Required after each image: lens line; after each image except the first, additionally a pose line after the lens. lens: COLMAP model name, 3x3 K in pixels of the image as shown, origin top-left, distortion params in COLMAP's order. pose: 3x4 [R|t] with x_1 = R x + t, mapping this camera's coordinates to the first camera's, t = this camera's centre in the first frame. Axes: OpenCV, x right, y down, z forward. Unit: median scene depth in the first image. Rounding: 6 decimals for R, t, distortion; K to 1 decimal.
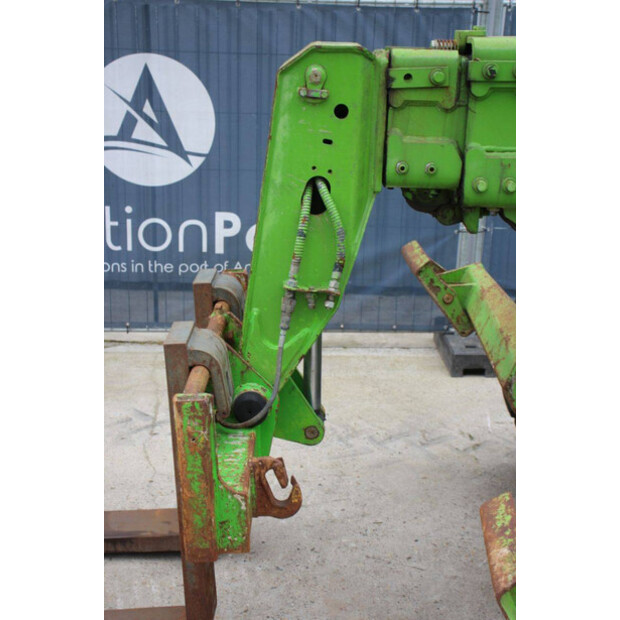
lens RADIAL K [[981.2, 0, 312.0], [0, 981.2, 320.0], [0, 0, 1]] dist [0.140254, 0.077108]
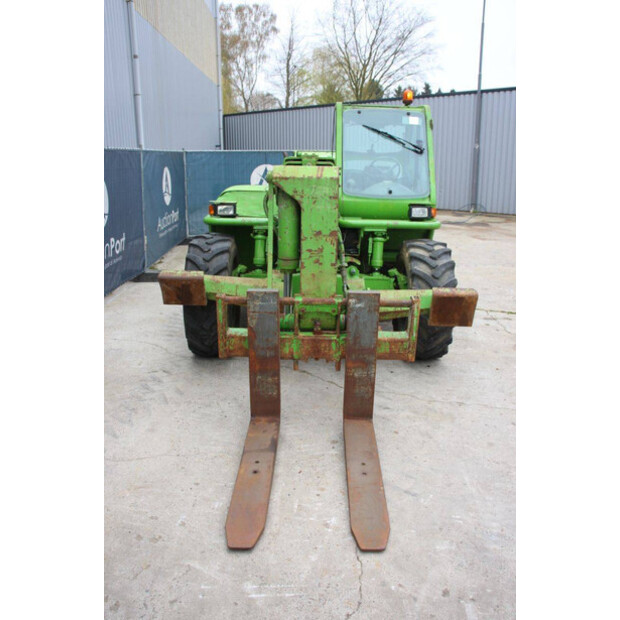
lens RADIAL K [[551.9, 0, 310.0], [0, 551.9, 310.0], [0, 0, 1]] dist [-0.160357, 0.187236]
pose [[0.011028, -0.290752, 0.956735, -0.727364], [0.277218, 0.920178, 0.276447, -0.177900], [-0.960744, 0.262176, 0.090749, 0.537127]]
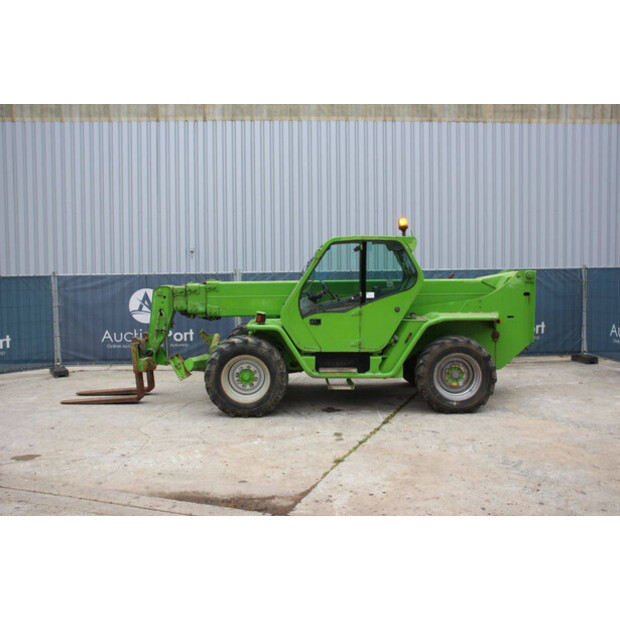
lens RADIAL K [[596.9, 0, 304.4], [0, 596.9, 303.7], [0, 0, 1]] dist [-0.076960, 0.028621]
pose [[0.999247, -0.037720, 0.009060, 0.419458], [0.038792, 0.973080, -0.227179, 0.330137], [-0.000247, 0.227359, 0.973811, -1.208405]]
